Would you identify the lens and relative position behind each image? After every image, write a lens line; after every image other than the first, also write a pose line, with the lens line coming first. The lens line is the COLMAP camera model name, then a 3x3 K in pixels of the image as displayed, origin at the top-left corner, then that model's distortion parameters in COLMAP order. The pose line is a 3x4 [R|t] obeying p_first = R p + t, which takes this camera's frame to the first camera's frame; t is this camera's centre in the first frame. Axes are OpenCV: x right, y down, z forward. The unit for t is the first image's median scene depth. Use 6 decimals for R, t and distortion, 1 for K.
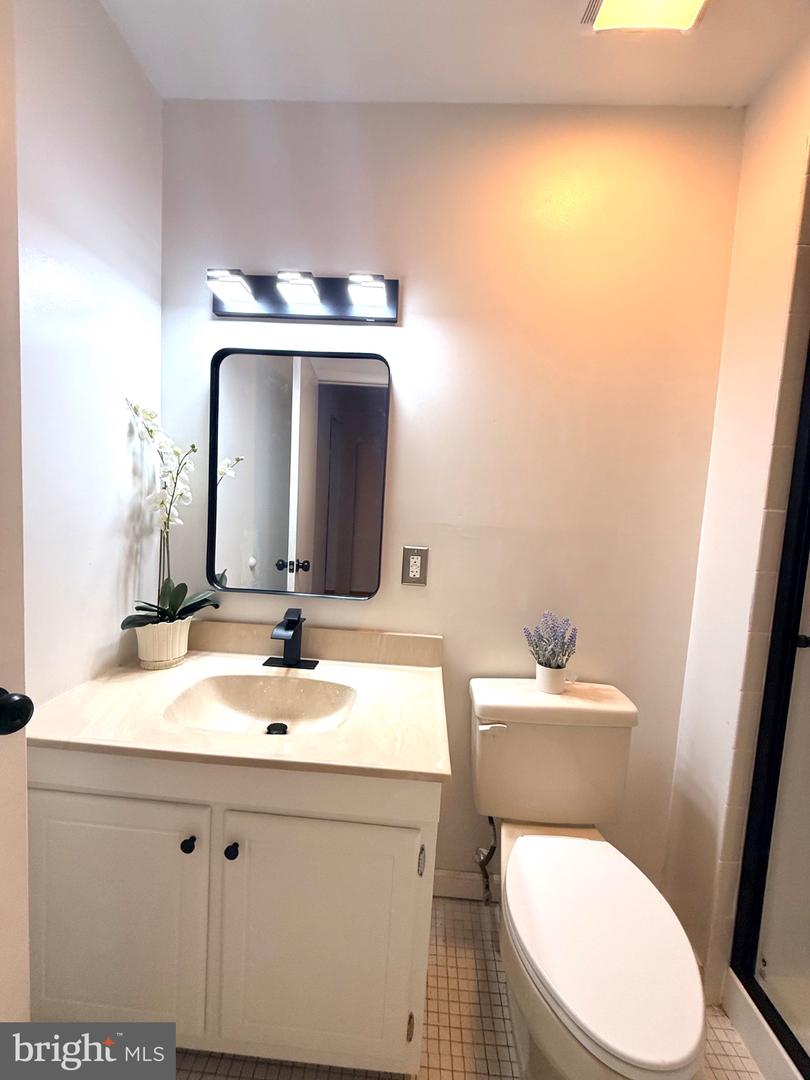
lens RADIAL K [[424.6, 0, 403.7], [0, 424.6, 542.3], [0, 0, 1]] dist [0.001789, 0.000368]
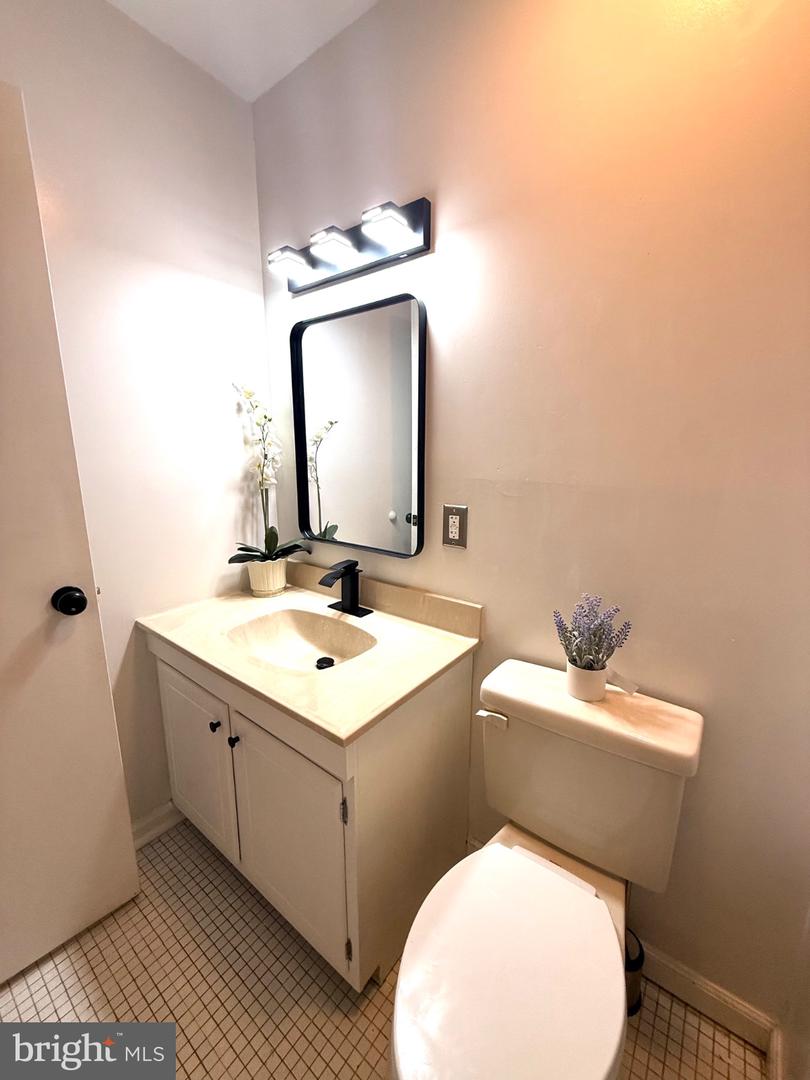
lens RADIAL K [[428.8, 0, 405.0], [0, 428.8, 540.0], [0, 0, 1]] dist [0.001105, 0.000028]
pose [[0.823798, 0.066164, -0.563009, 0.486747], [-0.003306, 0.993709, 0.111941, -0.018703], [0.566874, -0.090355, 0.818834, 0.193240]]
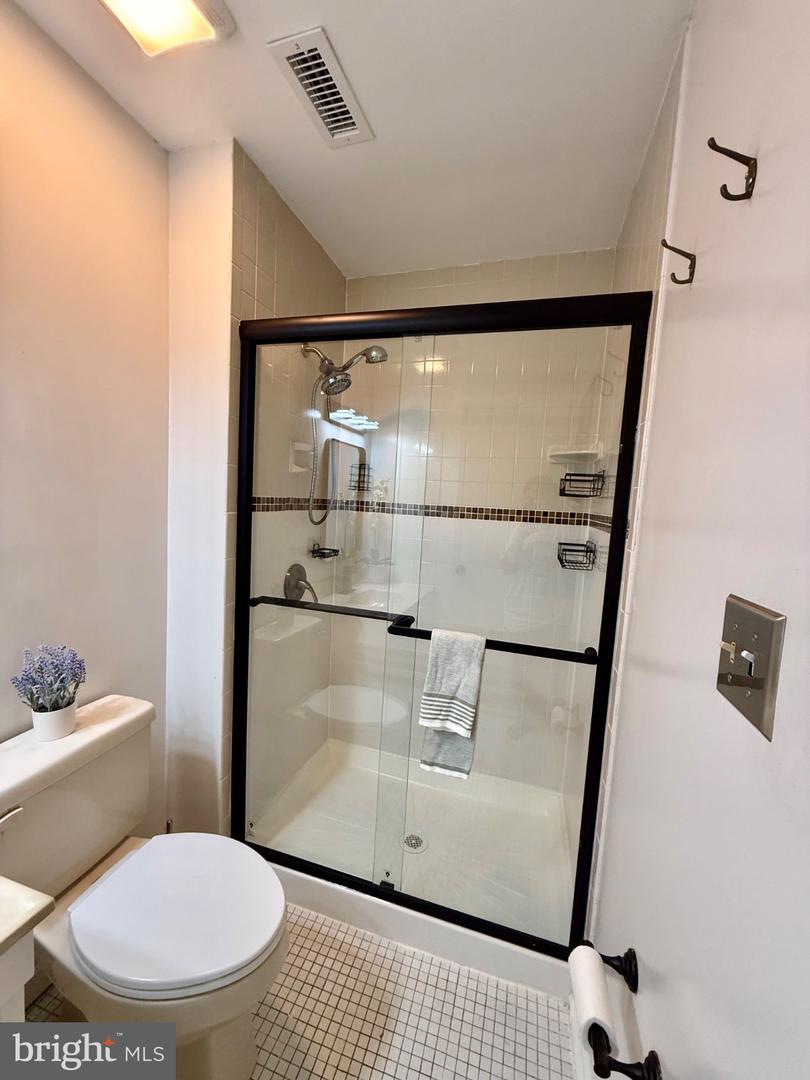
lens RADIAL K [[428.8, 0, 405.0], [0, 428.8, 540.0], [0, 0, 1]] dist [0.001105, 0.000028]
pose [[0.248612, -0.134535, 0.959215, -0.245338], [0.041805, 0.990875, 0.128140, -0.113851], [-0.967701, 0.008242, 0.251967, 0.105572]]
